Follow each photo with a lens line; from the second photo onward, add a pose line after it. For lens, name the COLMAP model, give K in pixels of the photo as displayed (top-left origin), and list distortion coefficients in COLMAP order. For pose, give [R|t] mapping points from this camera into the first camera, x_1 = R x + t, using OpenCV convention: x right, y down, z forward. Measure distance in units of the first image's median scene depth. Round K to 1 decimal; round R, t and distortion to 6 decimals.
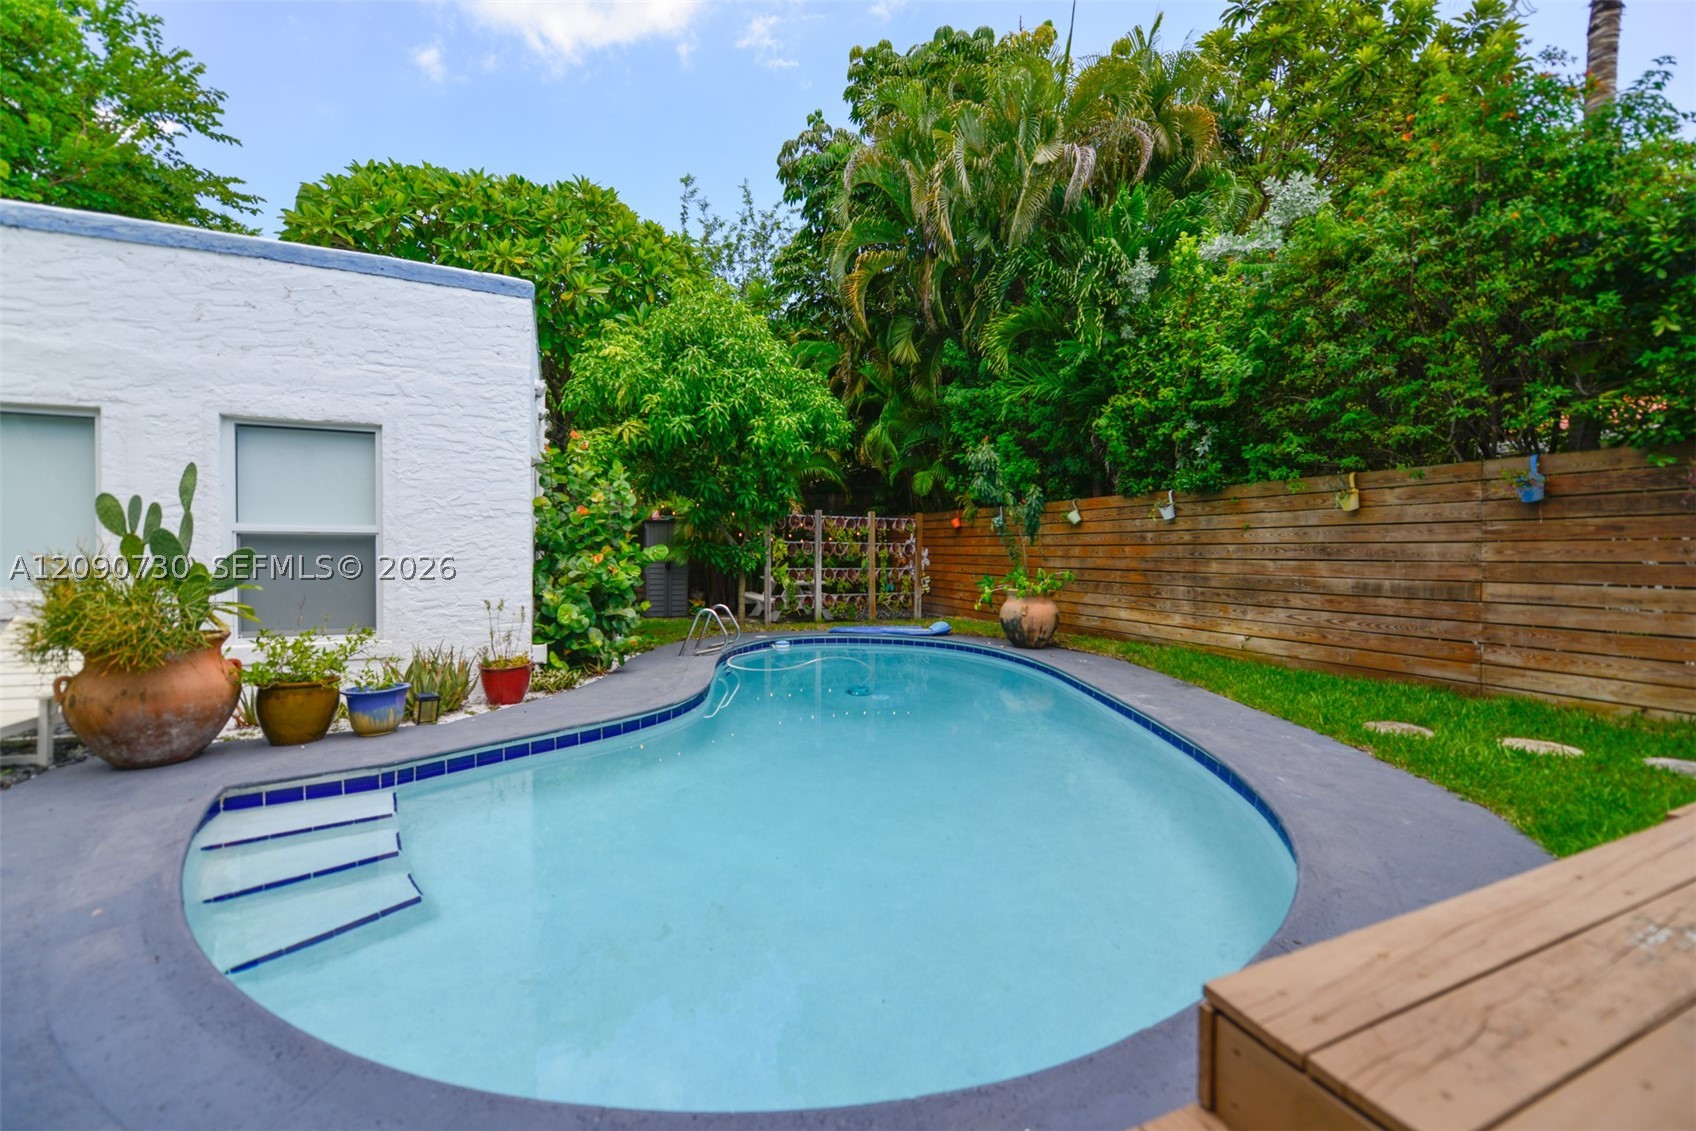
lens RADIAL K [[679.6, 0, 848.0], [0, 679.6, 565.5], [0, 0, 1]] dist [-0.002150, -0.000806]
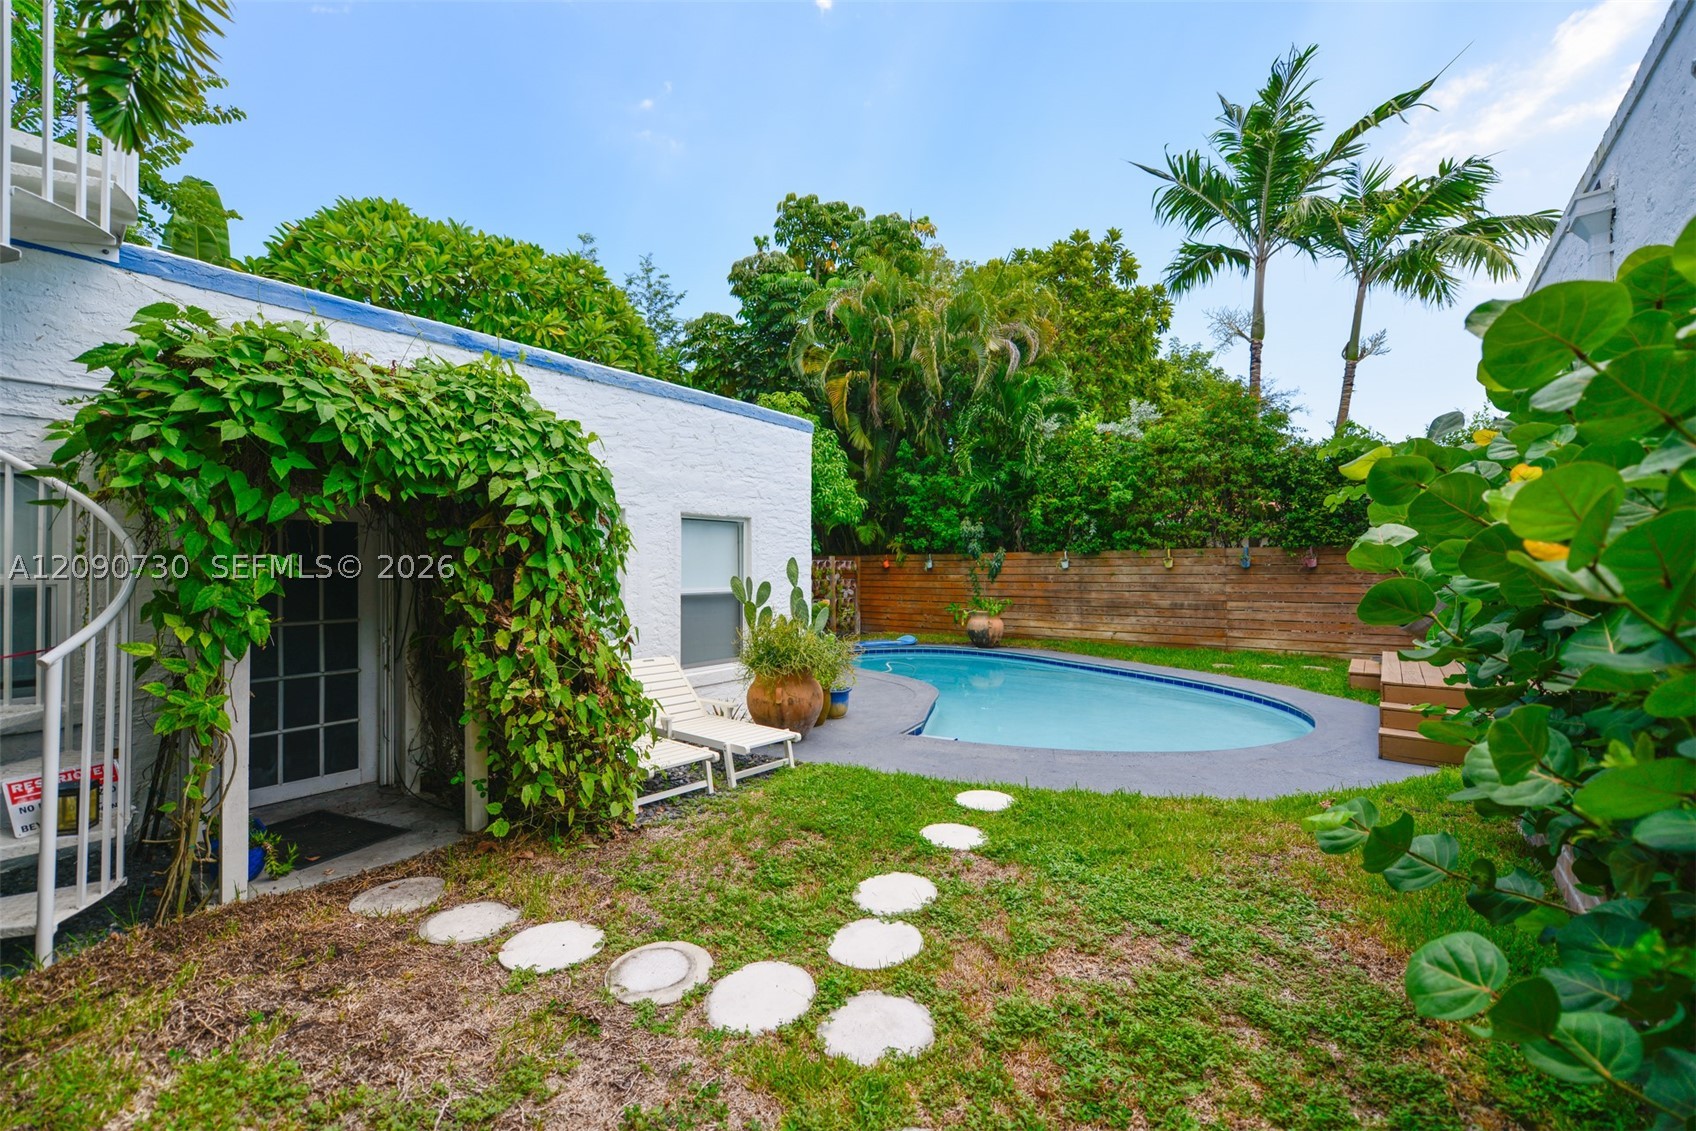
lens RADIAL K [[679.6, 0, 848.0], [0, 679.6, 565.5], [0, 0, 1]] dist [-0.002150, -0.000806]
pose [[0.883840, -0.006610, 0.467743, -0.987155], [0.019082, 0.999577, -0.021931, -0.055011], [-0.467400, 0.028309, 0.883592, -0.332419]]
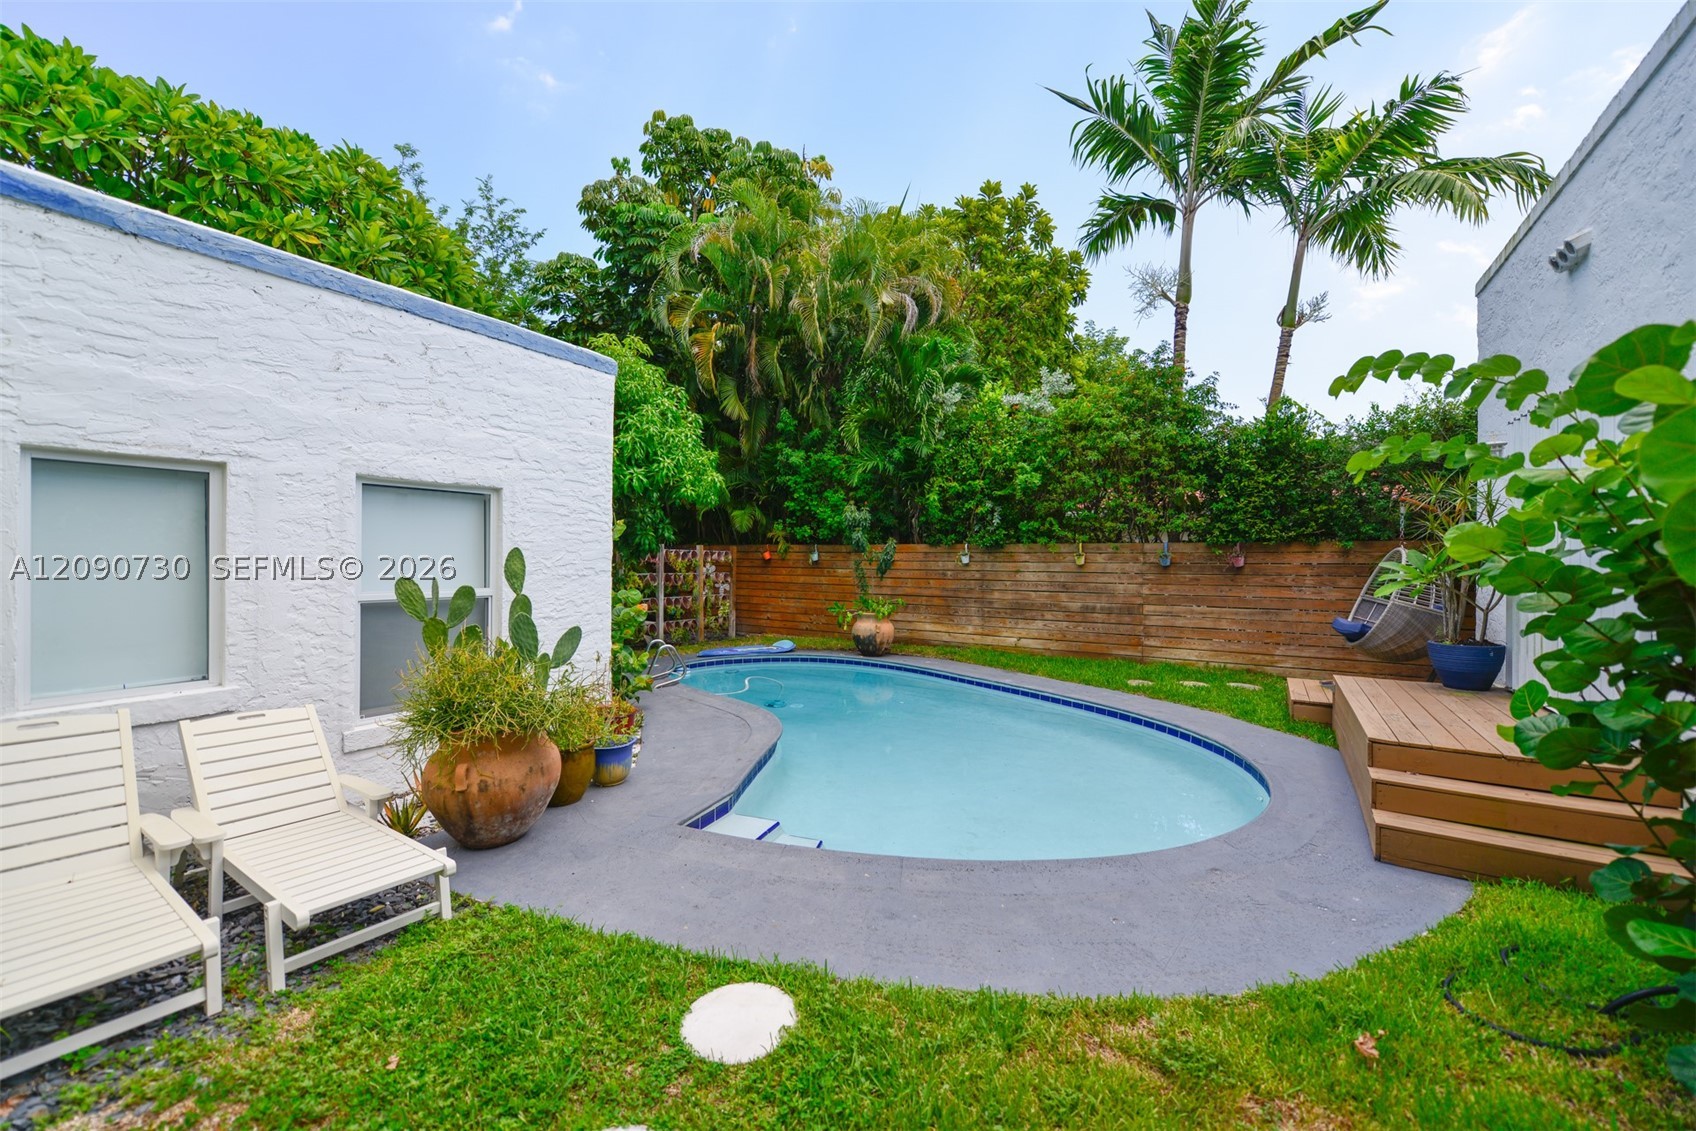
lens RADIAL K [[667.6, 0, 858.3], [0, 667.6, 565.5], [0, 0, 1]] dist [0.003489, 0.000167]
pose [[0.820289, -0.004086, 0.571935, -0.671423], [0.007644, 0.999963, -0.003819, -0.069633], [-0.571898, 0.007505, 0.820290, -0.092704]]
